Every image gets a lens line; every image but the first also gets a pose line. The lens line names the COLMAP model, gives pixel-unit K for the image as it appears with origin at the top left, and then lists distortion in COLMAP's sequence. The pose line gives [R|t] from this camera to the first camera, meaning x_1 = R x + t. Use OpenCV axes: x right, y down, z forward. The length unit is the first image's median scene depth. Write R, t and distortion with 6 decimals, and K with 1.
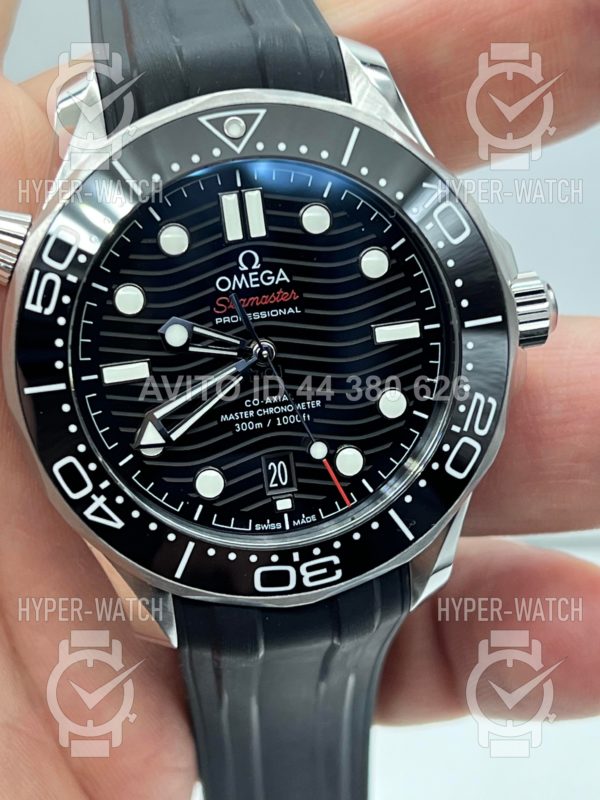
lens RADIAL K [[1814.6, 0, 285.8], [0, 1814.6, 397.4], [0, 0, 1]] dist [0.220721, 0.095479]
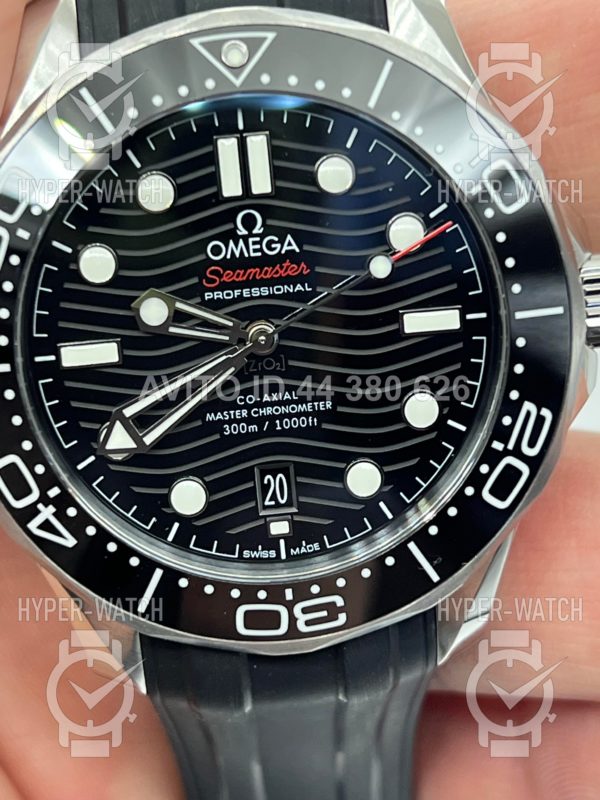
lens RADIAL K [[1808.9, 0, 300.0], [0, 1808.9, 400.0], [0, 0, 1]] dist [0.196192, -0.161131]
pose [[0.995787, 0.051974, -0.075538, 0.066306], [-0.051120, 0.998605, 0.013194, -0.008816], [0.076119, -0.009277, 0.997056, 0.202691]]
